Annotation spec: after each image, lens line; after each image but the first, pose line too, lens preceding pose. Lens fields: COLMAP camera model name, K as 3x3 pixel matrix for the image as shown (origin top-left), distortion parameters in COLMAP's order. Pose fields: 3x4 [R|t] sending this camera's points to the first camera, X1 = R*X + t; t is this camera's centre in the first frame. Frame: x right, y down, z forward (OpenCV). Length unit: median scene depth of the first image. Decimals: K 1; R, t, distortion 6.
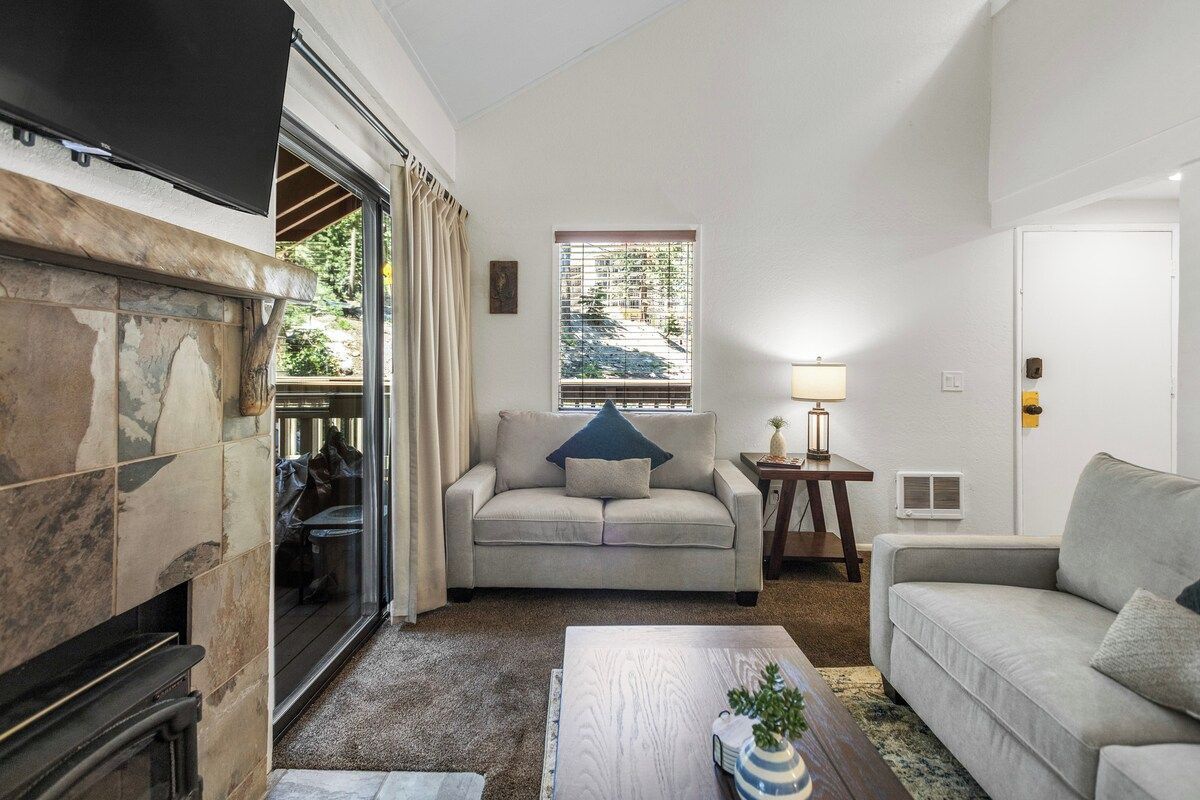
lens RADIAL K [[566.0, 0, 591.9], [0, 566.0, 363.5], [0, 0, 1]] dist [0.006007, 0.000626]
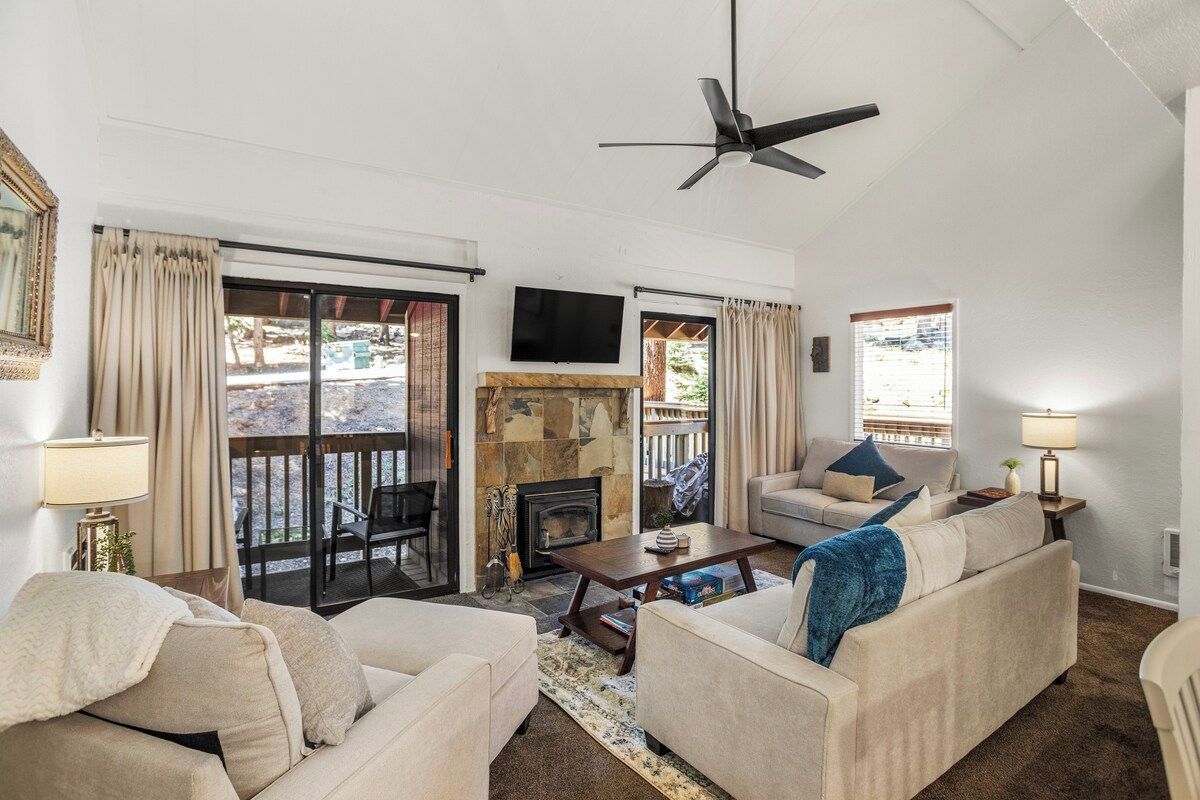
lens RADIAL K [[566.0, 0, 602.6], [0, 566.0, 392.6], [0, 0, 1]] dist [0.006007, 0.000626]
pose [[0.587070, 0.005872, -0.809515, 1.755610], [0.000150, 0.999973, 0.007363, -0.115980], [0.809536, -0.004444, 0.587053, -0.820873]]
